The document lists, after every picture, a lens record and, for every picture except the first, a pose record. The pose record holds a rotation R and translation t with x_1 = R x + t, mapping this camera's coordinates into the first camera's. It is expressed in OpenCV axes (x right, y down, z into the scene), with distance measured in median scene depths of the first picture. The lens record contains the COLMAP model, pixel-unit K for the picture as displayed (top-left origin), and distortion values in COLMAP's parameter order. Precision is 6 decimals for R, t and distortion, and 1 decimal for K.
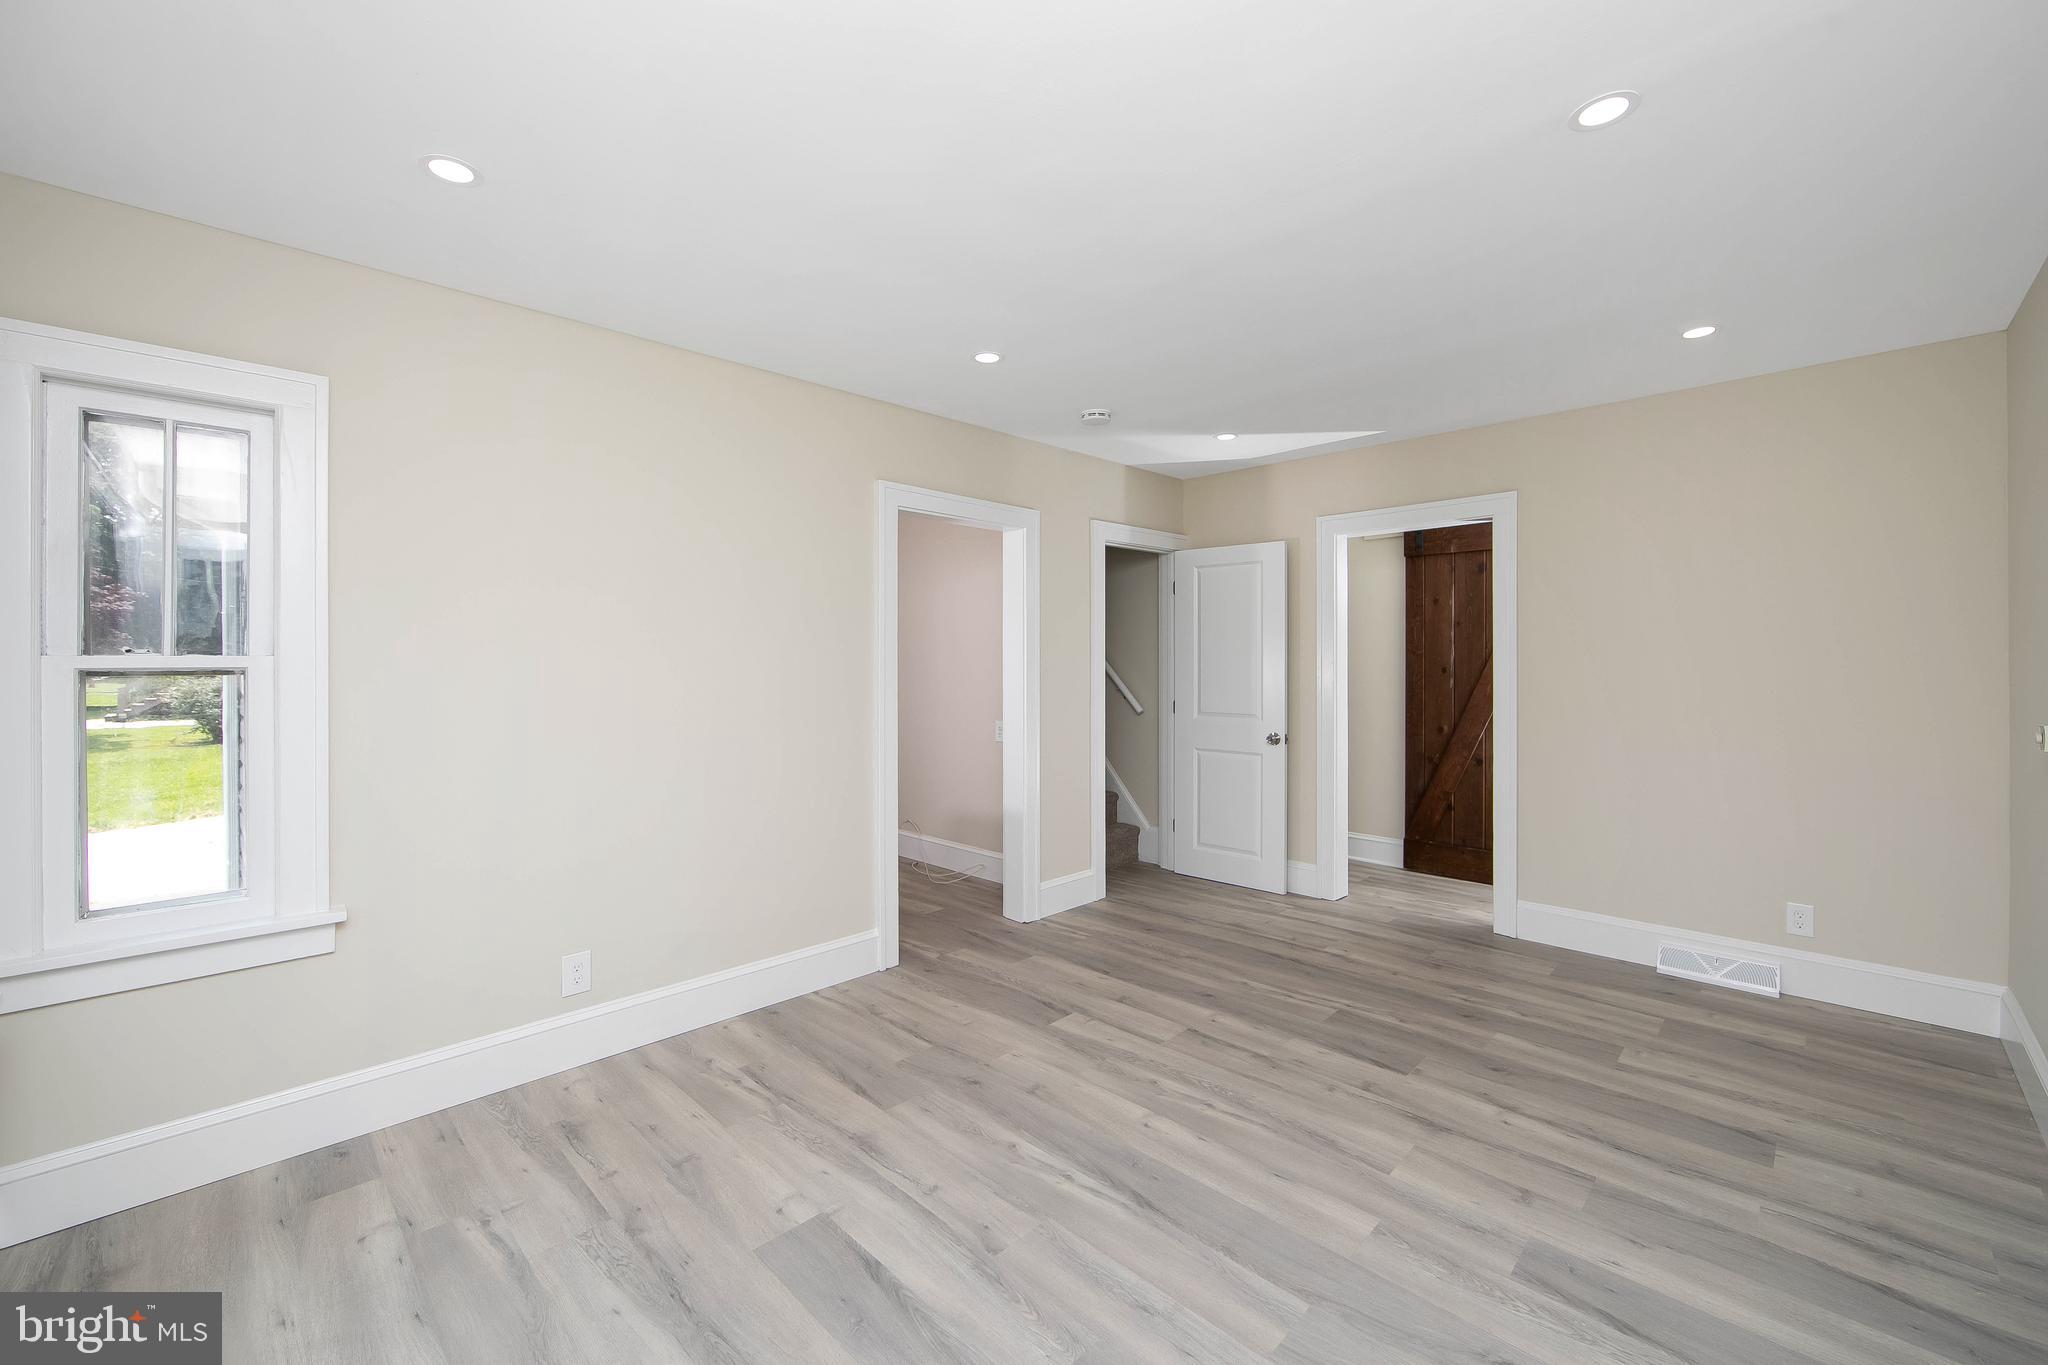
lens RADIAL K [[789.1, 0, 1018.9], [0, 789.1, 663.5], [0, 0, 1]] dist [-0.003053, -0.000205]
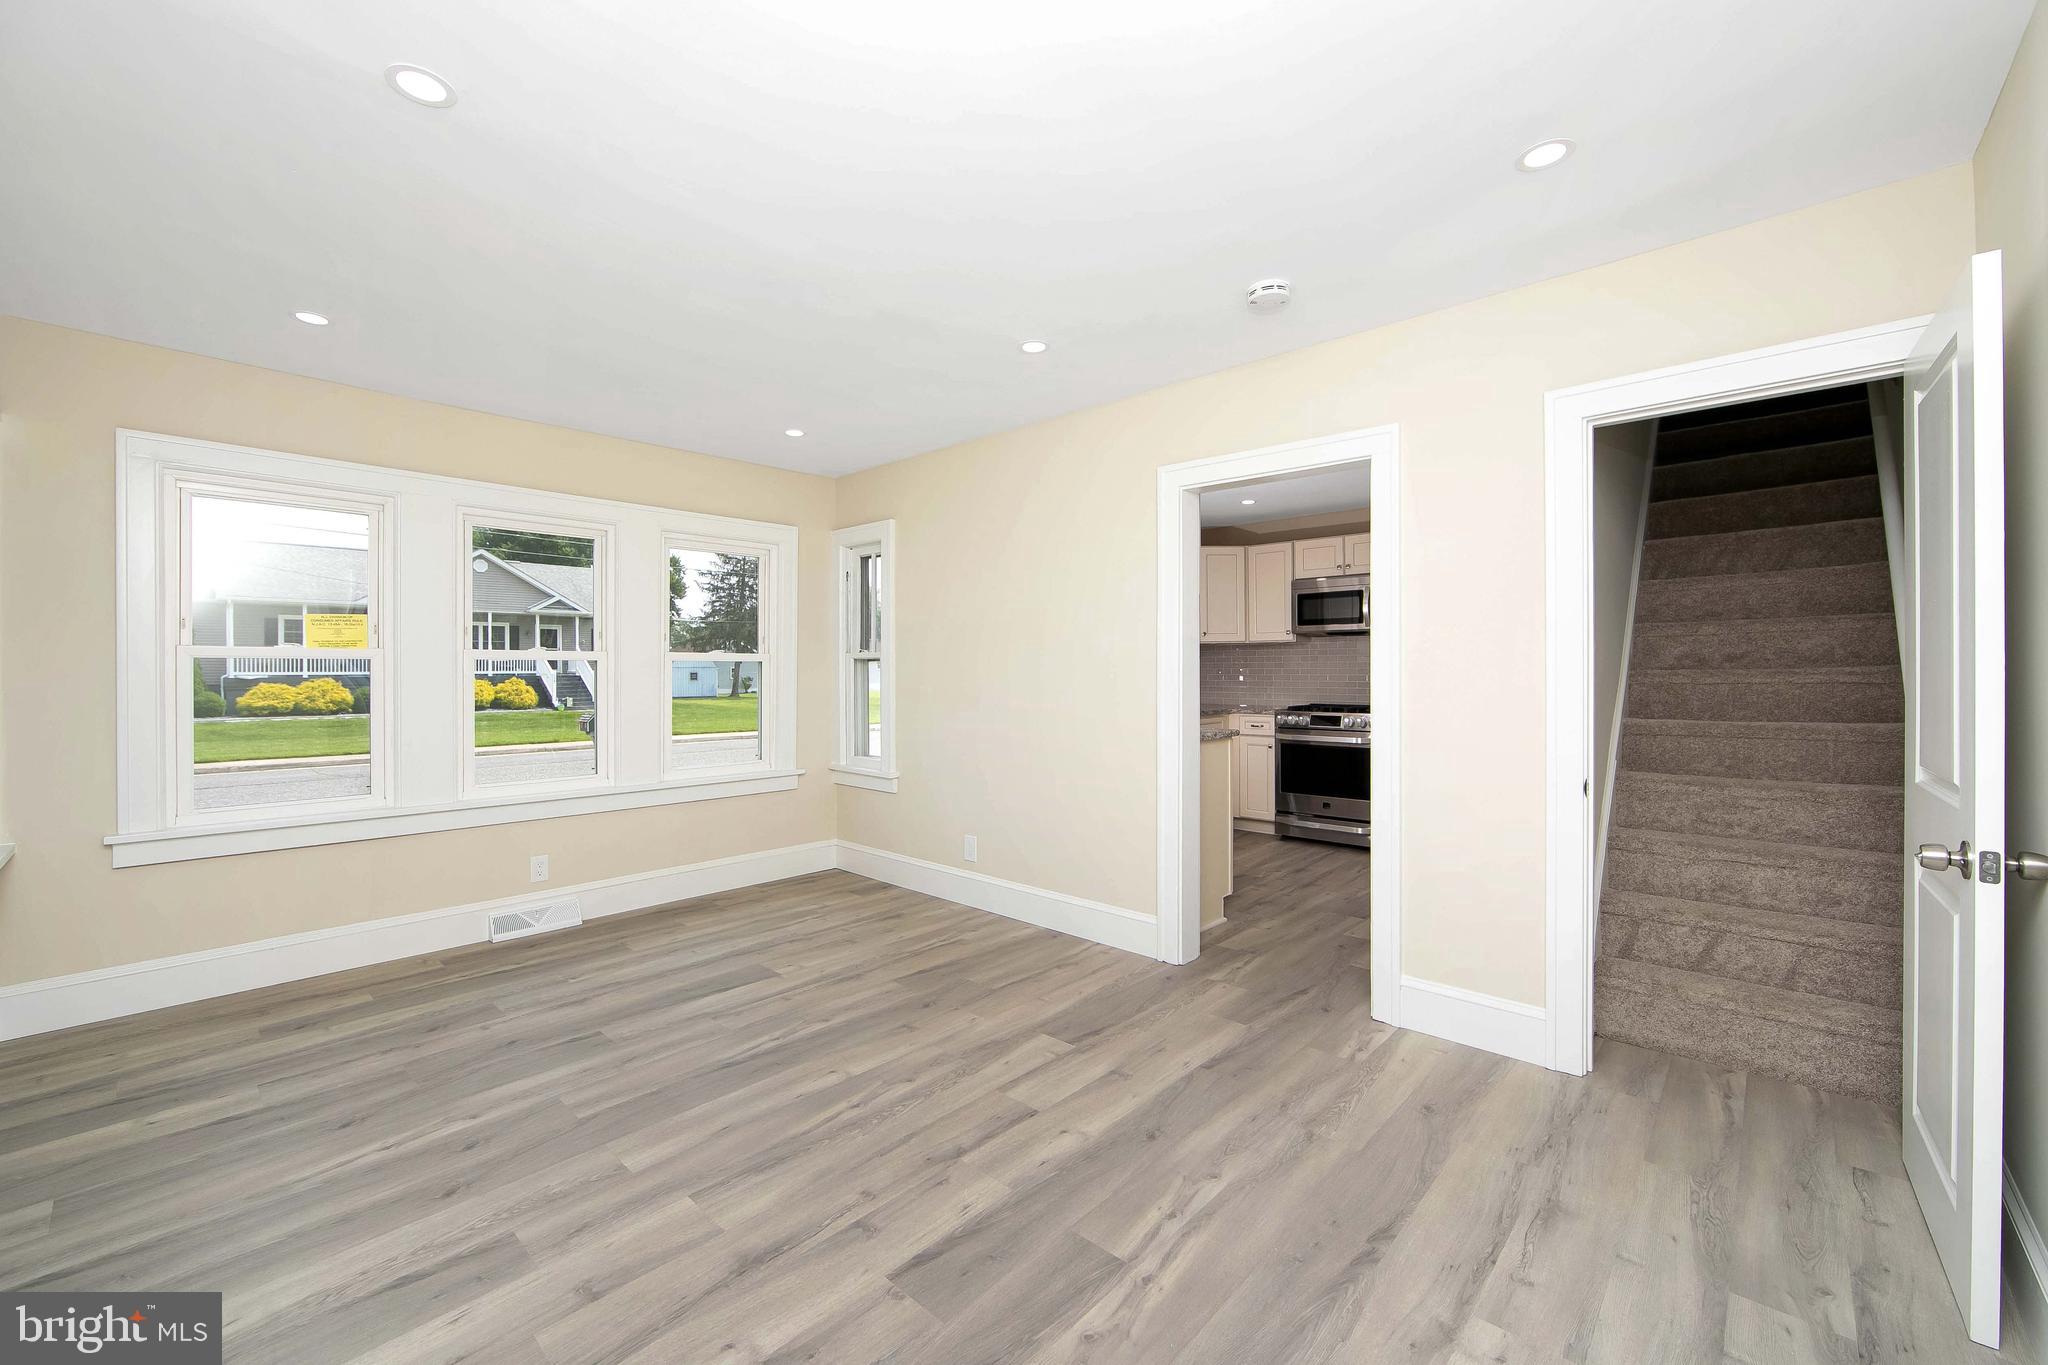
lens RADIAL K [[814.9, 0, 1033.9], [0, 814.9, 675.2], [0, 0, 1]] dist [-0.003035, -0.000069]
pose [[0.067254, 0.008252, -0.997702, 1.176792], [0.003331, 0.999958, 0.008495, 0.032898], [0.997730, -0.003895, 0.067223, 1.101091]]
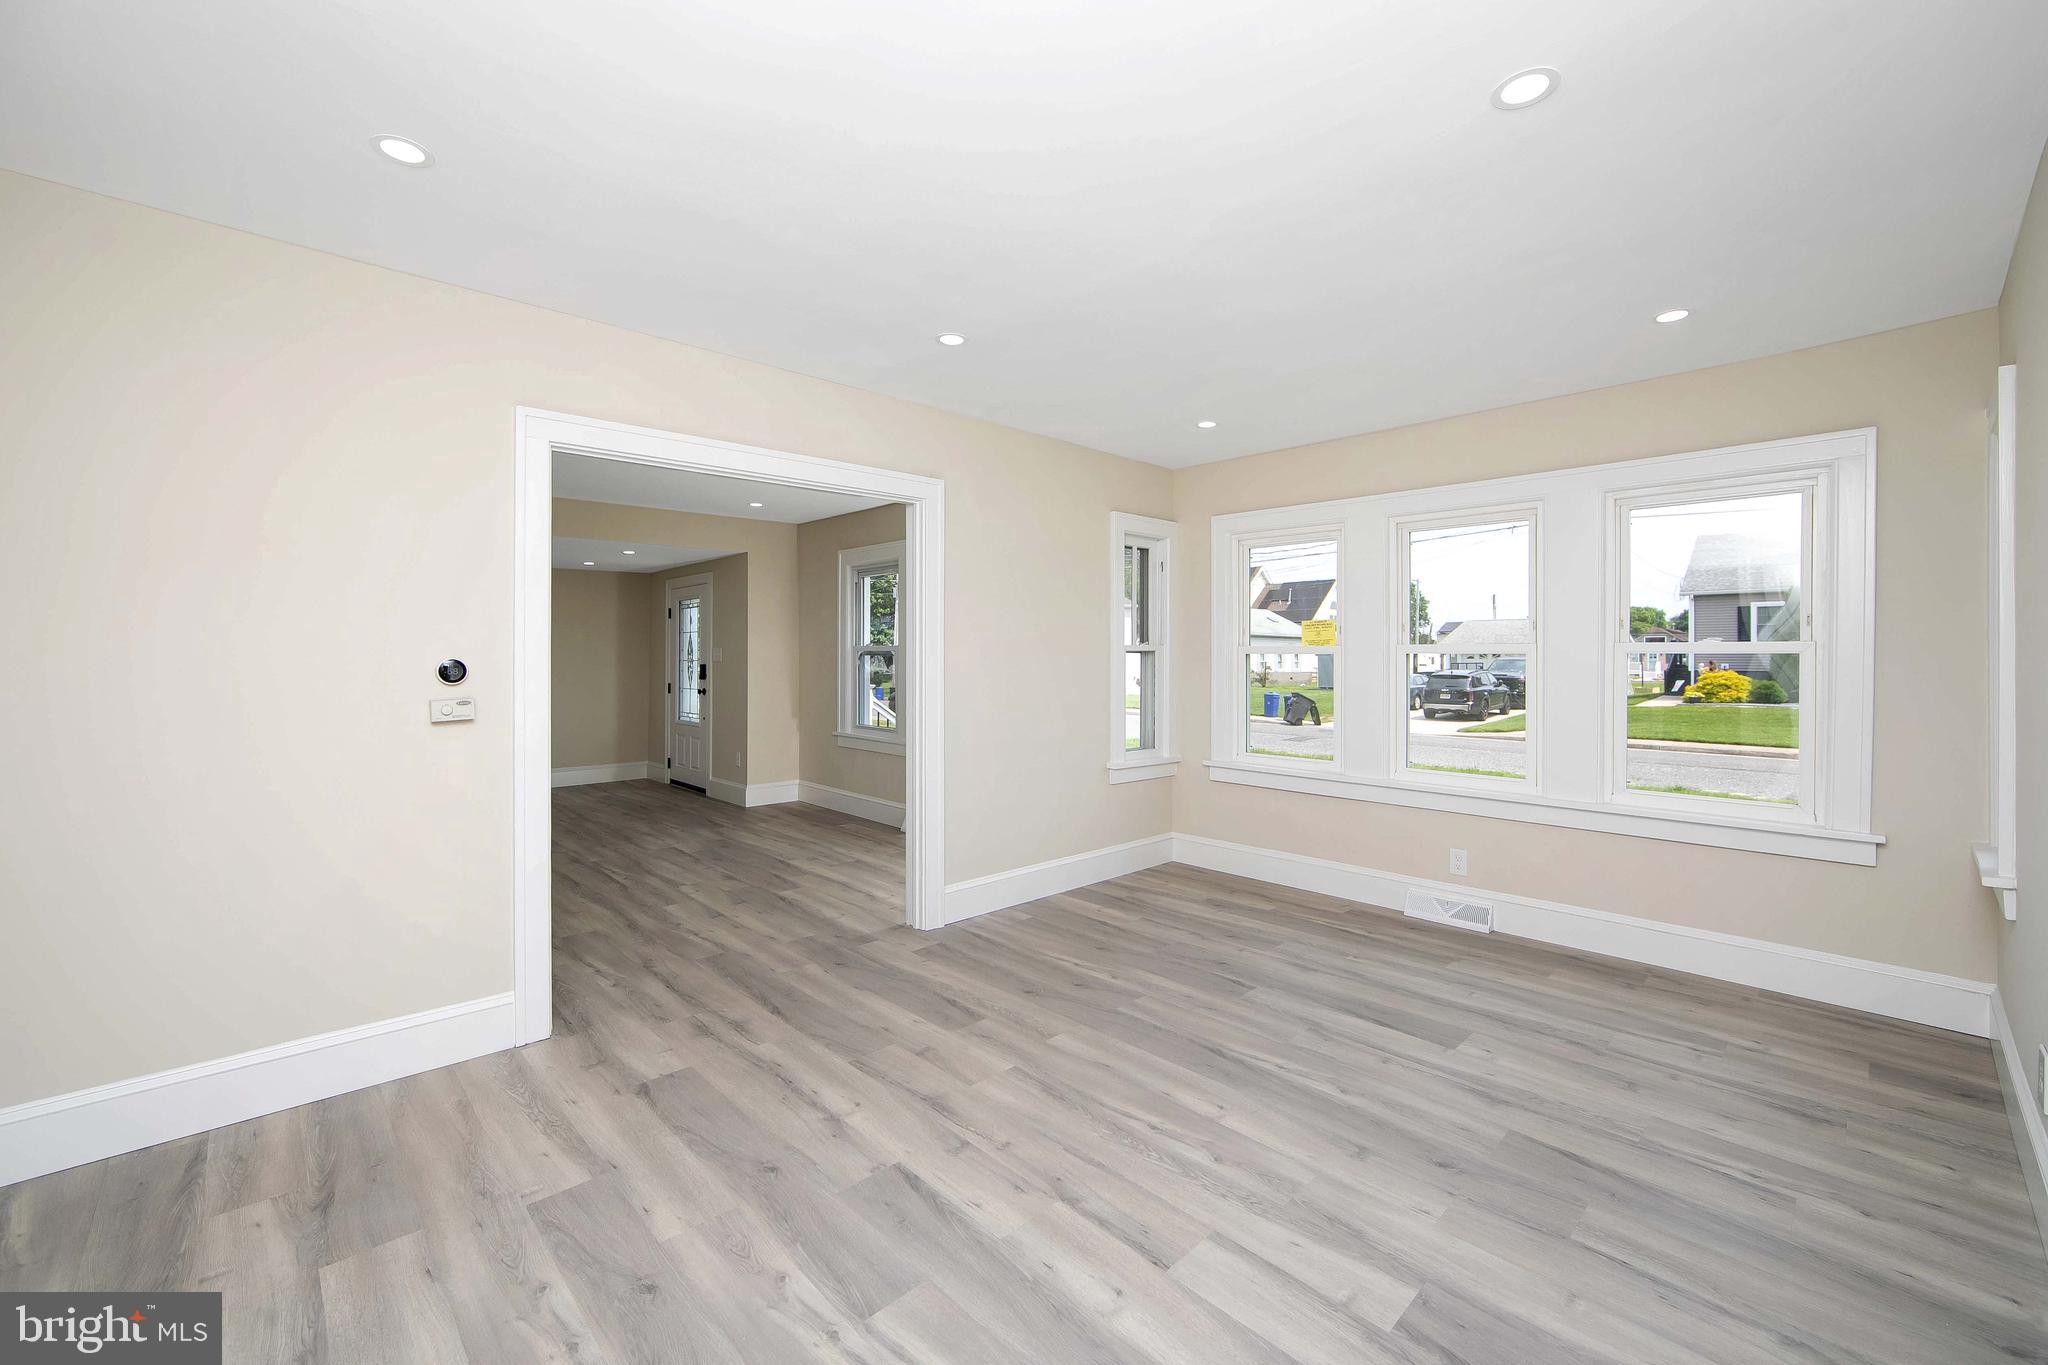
lens RADIAL K [[836.9, 0, 1032.2], [0, 836.9, 667.5], [0, 0, 1]] dist [-0.002413, 0.000174]
pose [[-0.999996, 0.002610, -0.000580, 0.364229], [0.002603, 0.999935, 0.011075, 0.020034], [0.000609, 0.011074, -0.999938, 1.871655]]
